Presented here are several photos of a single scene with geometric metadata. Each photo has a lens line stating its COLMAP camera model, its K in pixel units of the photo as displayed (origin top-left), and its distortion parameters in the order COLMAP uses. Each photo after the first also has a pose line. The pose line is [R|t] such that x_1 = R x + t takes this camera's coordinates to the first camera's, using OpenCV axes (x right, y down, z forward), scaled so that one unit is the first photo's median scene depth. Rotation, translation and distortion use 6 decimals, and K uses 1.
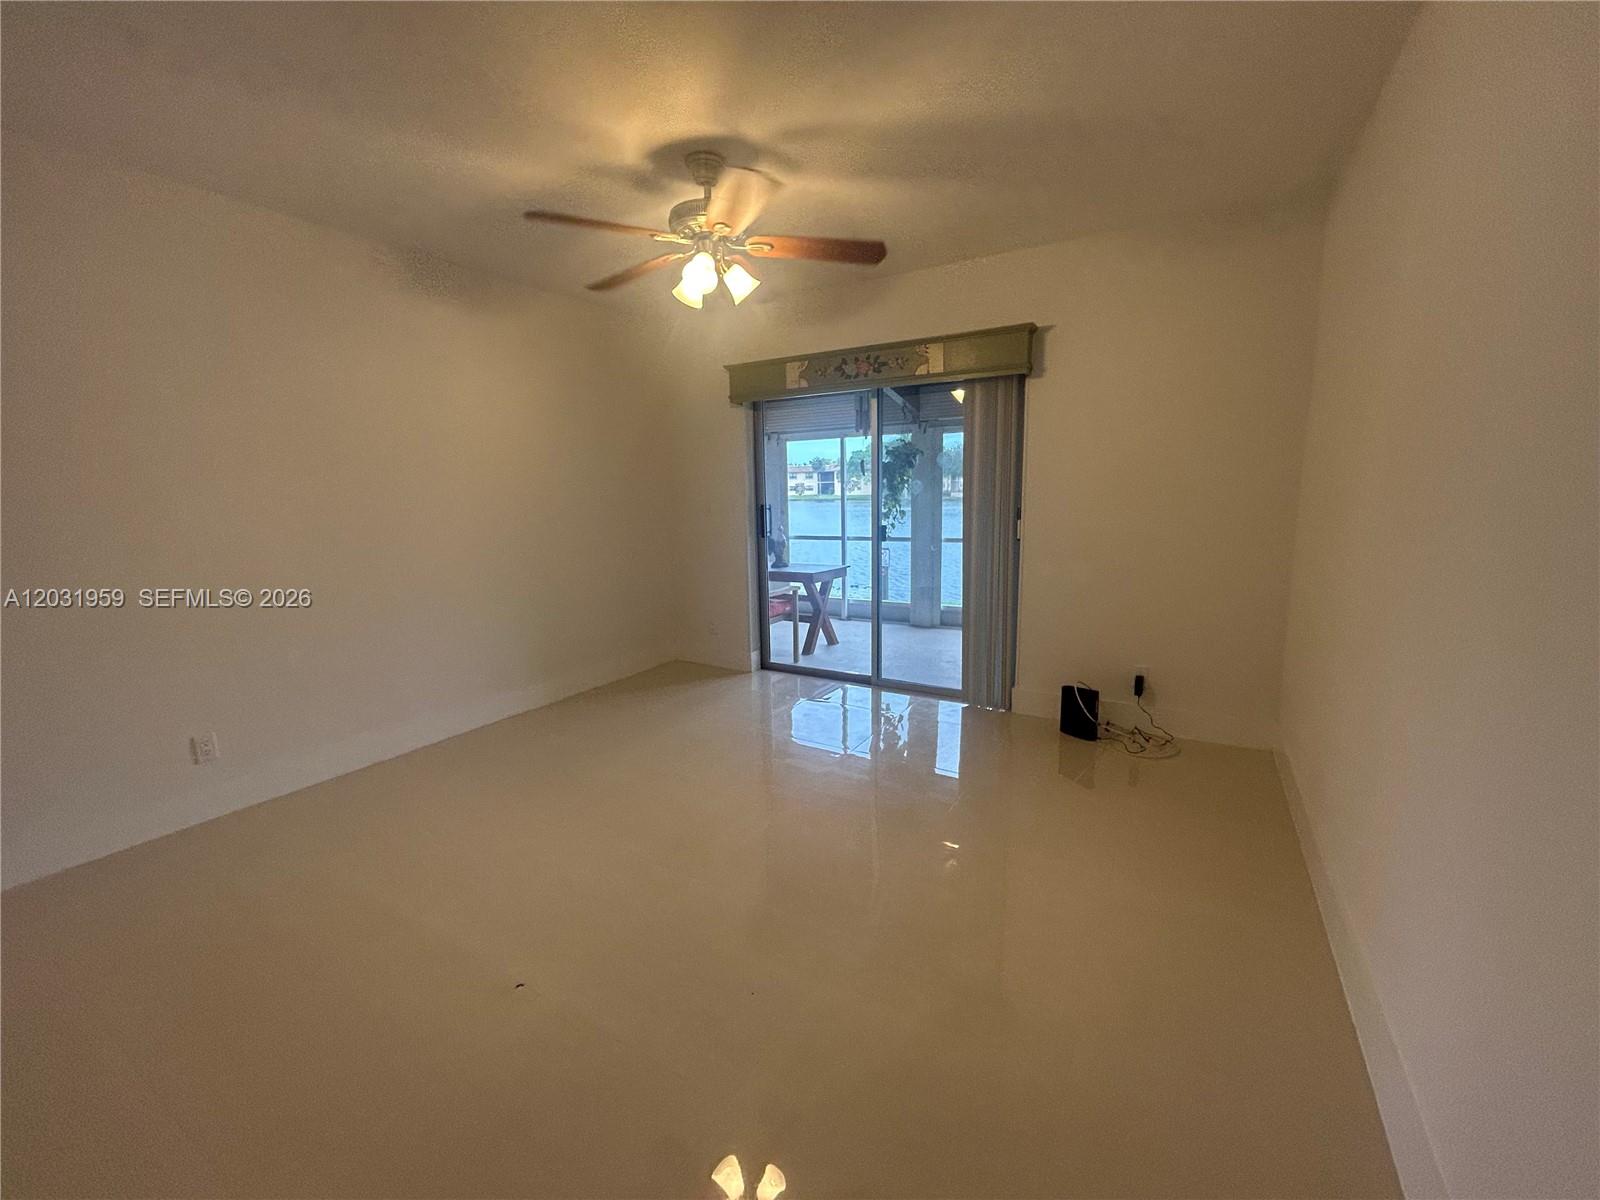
lens RADIAL K [[651.9, 0, 797.2], [0, 651.9, 595.5], [0, 0, 1]] dist [-0.002782, 0.000829]
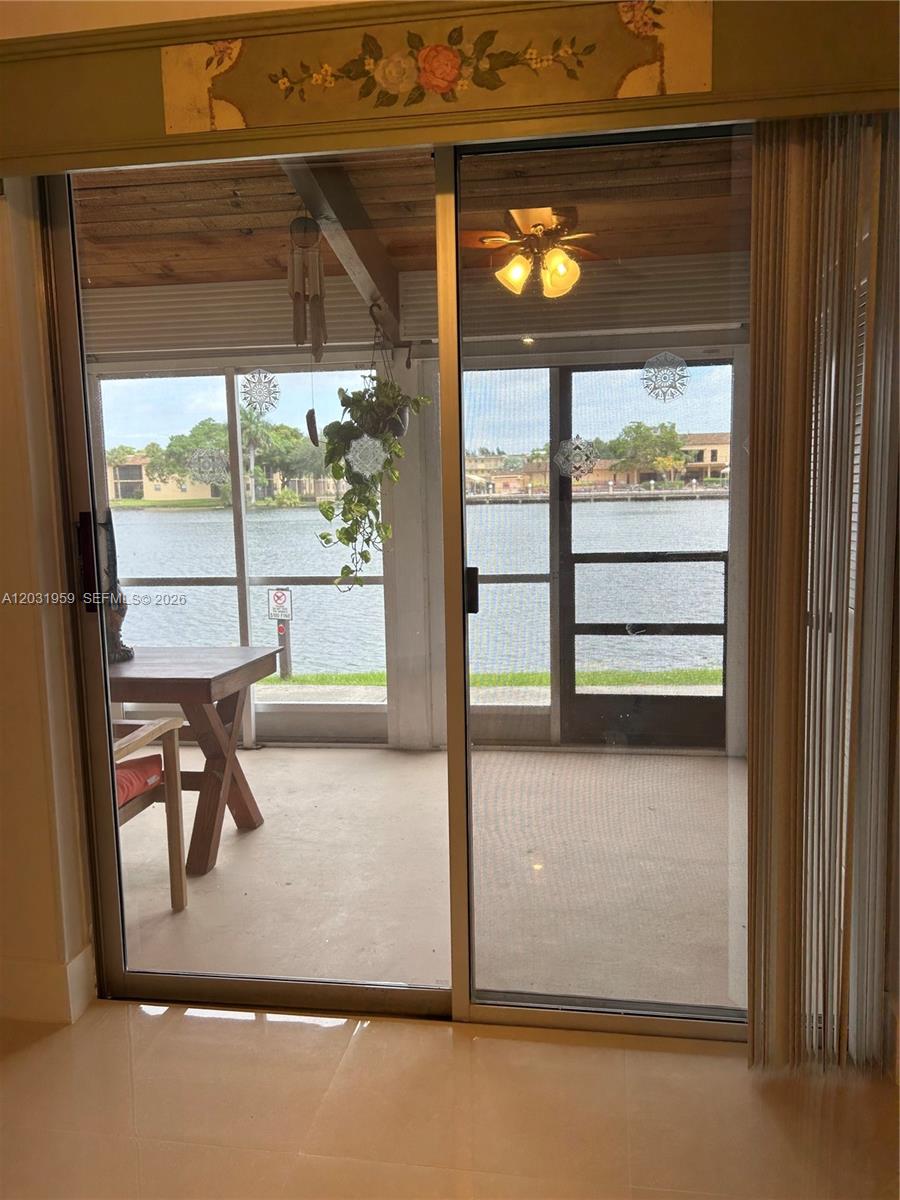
lens RADIAL K [[898.4, 0, 458.5], [0, 898.4, 599.1], [0, 0, 1]] dist [0.060680, -0.073289]
pose [[0.924288, -0.047239, 0.378761, -0.046994], [0.063476, 0.997517, -0.030490, -0.060177], [-0.376381, 0.052224, 0.924992, 0.434416]]
